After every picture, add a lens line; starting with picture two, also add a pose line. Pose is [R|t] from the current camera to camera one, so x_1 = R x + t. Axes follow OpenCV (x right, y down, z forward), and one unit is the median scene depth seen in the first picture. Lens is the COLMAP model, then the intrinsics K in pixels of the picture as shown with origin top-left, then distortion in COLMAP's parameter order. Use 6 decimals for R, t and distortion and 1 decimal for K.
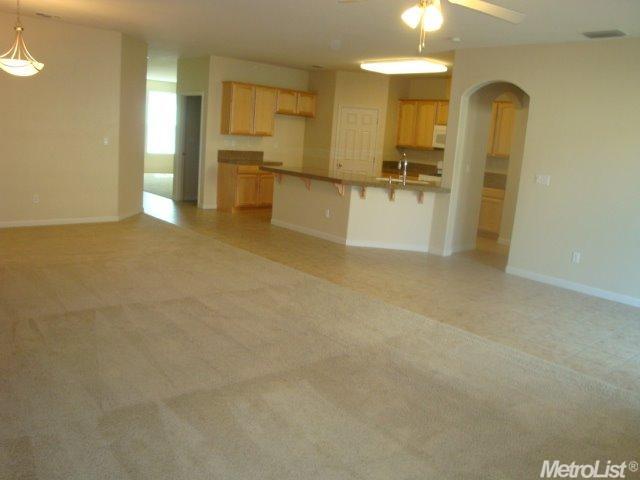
lens RADIAL K [[525.3, 0, 320.9], [0, 525.3, 239.4], [0, 0, 1]] dist [-0.127559, 0.069147]
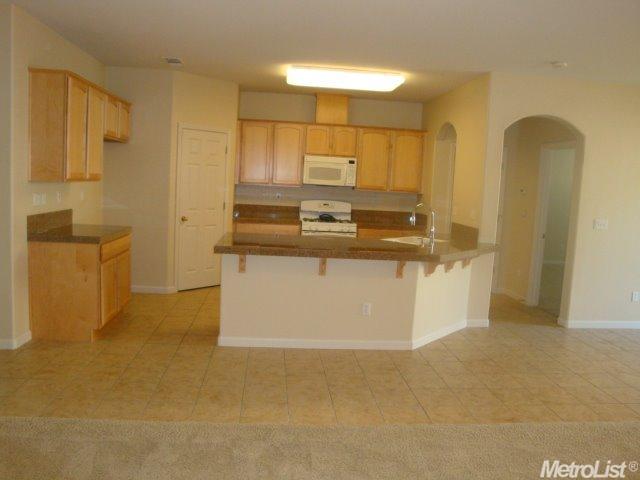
lens RADIAL K [[525.3, 0, 320.1], [0, 525.3, 241.2], [0, 0, 1]] dist [-0.127559, 0.069147]
pose [[0.611688, -0.133892, 0.779686, -0.400688], [0.148157, 0.987524, 0.053349, -0.137708], [-0.777102, 0.082883, 0.623894, 0.531338]]
